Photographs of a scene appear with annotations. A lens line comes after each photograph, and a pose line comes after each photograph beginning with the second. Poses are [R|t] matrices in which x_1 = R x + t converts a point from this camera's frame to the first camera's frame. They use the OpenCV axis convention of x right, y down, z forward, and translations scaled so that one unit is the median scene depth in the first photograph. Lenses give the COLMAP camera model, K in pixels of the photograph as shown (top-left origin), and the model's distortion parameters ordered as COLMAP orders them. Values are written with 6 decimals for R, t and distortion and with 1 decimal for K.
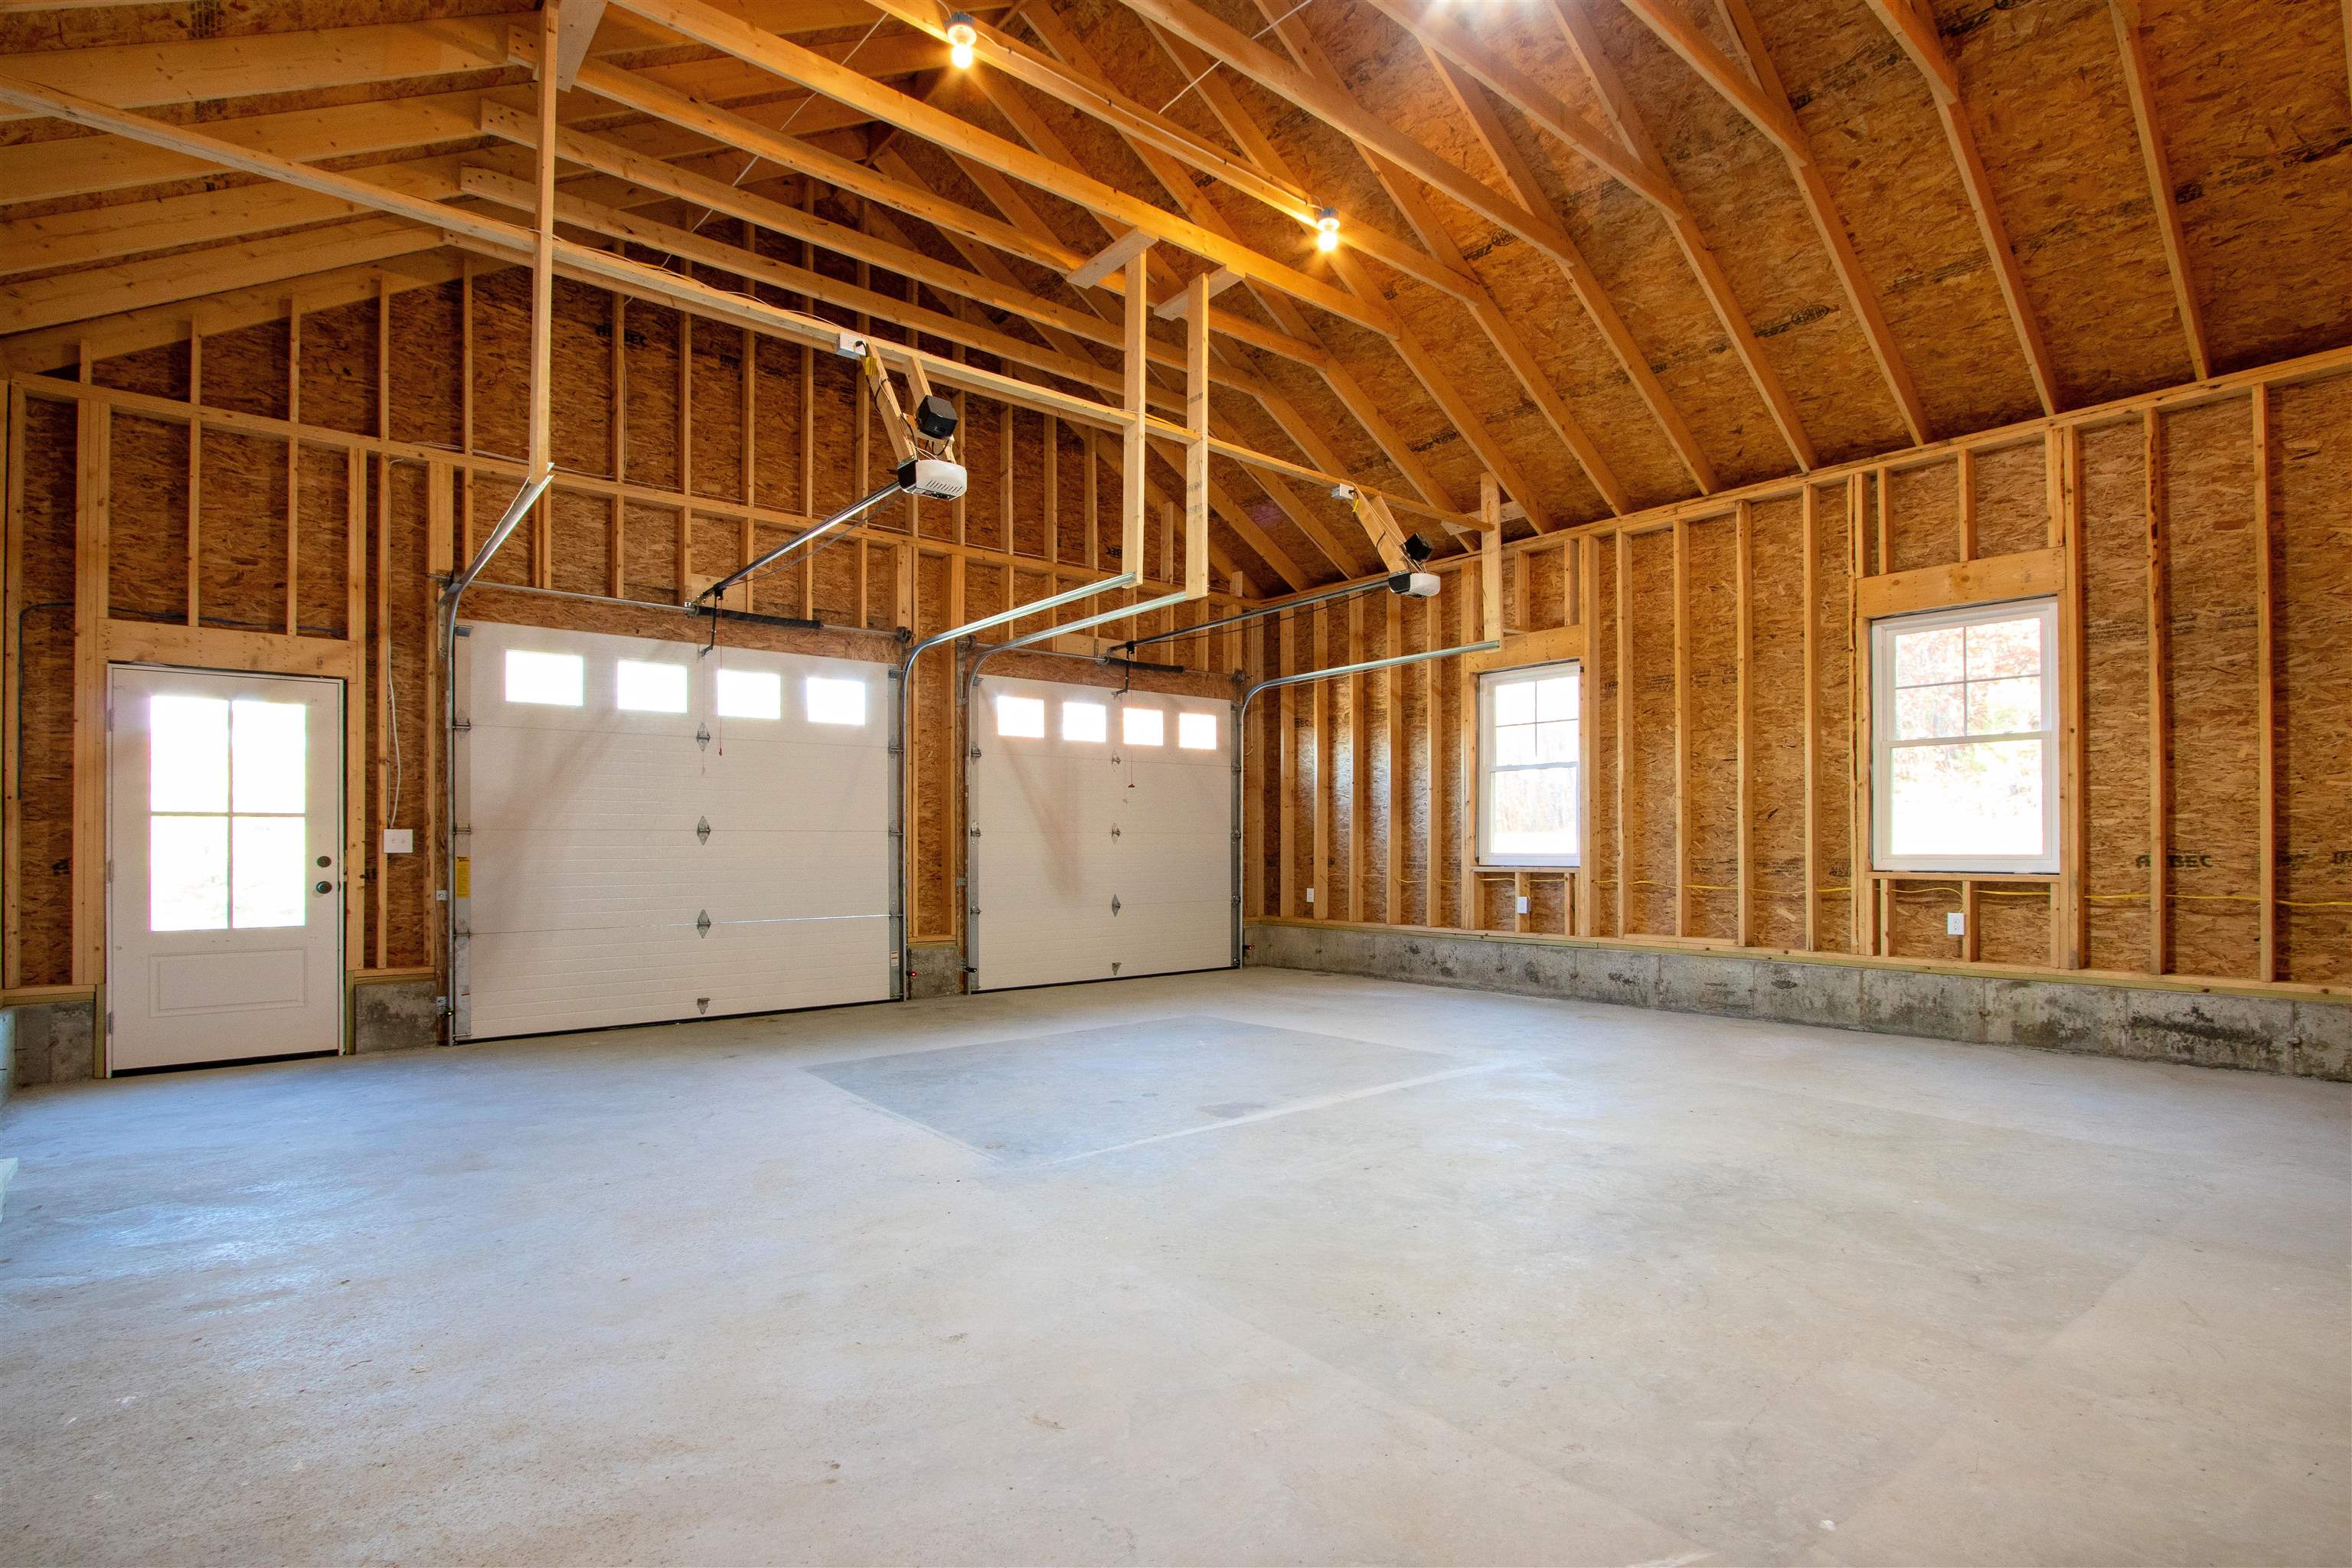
lens RADIAL K [[1119.3, 0, 1159.3], [0, 1119.3, 833.9], [0, 0, 1]] dist [-0.020975, 0.002708]
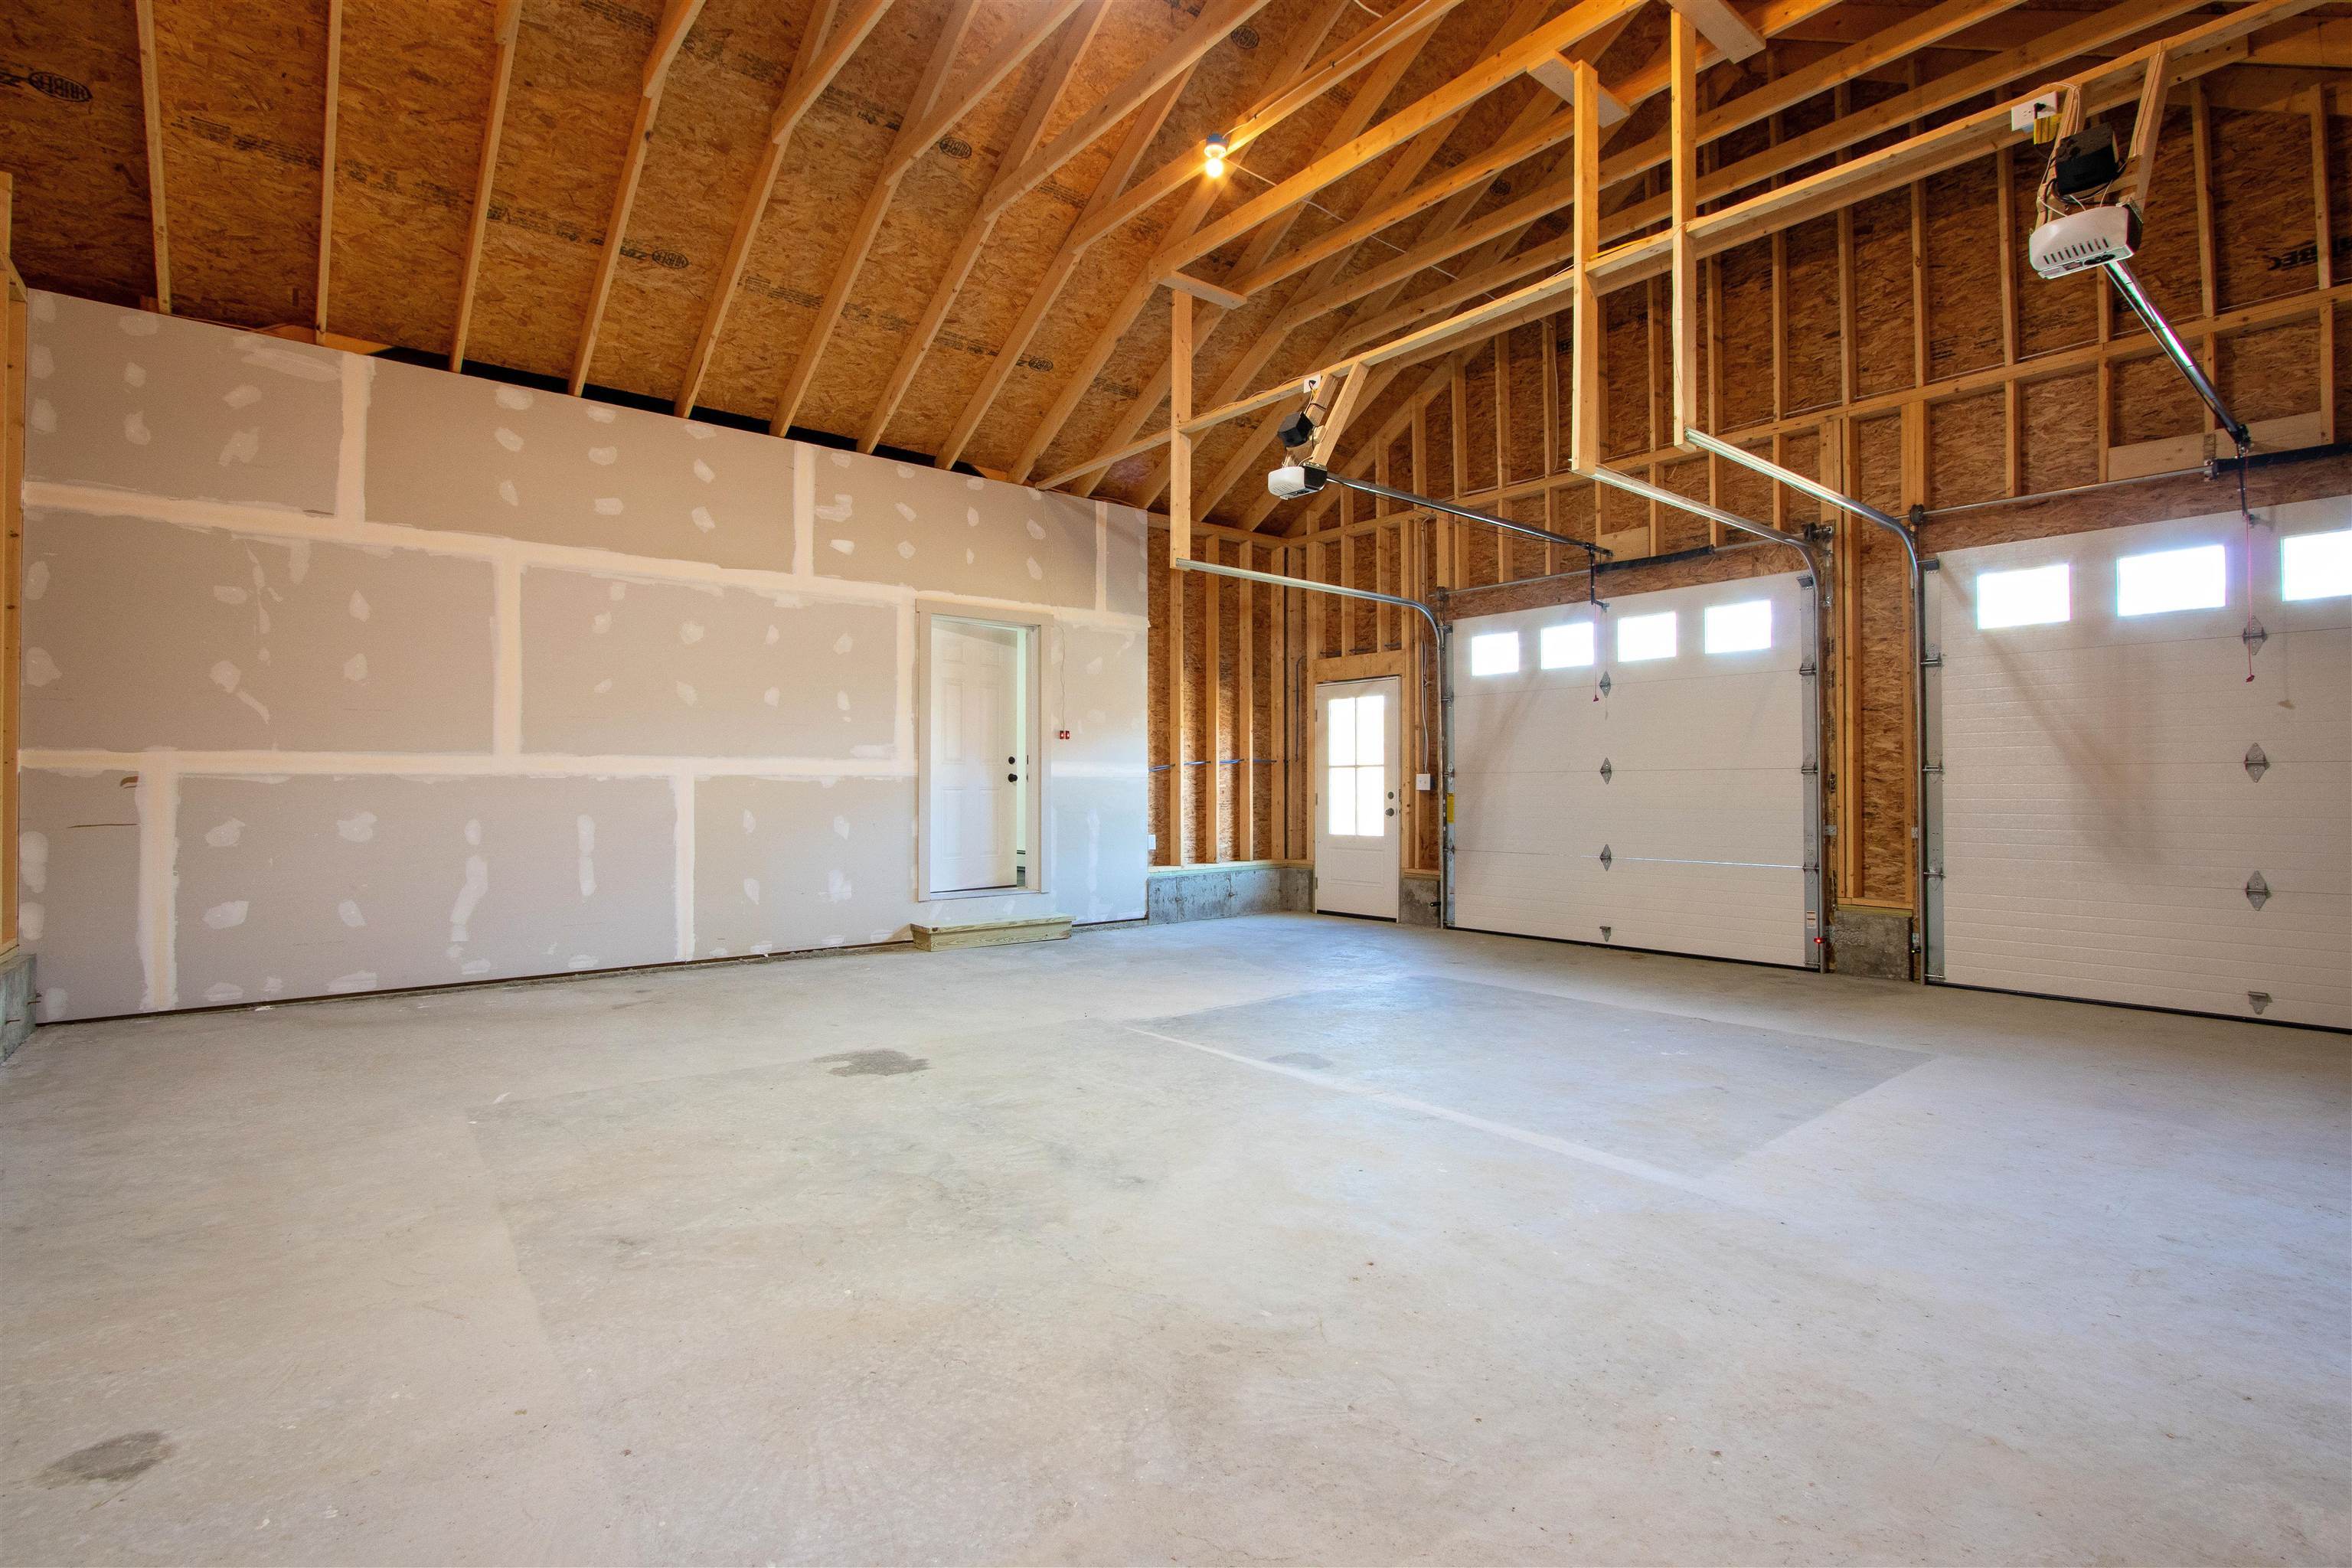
lens RADIAL K [[1119.3, 0, 1176.7], [0, 1119.3, 785.9], [0, 0, 1]] dist [-0.020975, 0.002708]
pose [[-0.000152, 0.002077, -0.999998, 0.760041], [0.011760, 0.999929, 0.002076, 0.004541], [0.999931, -0.011760, -0.000176, 0.661058]]
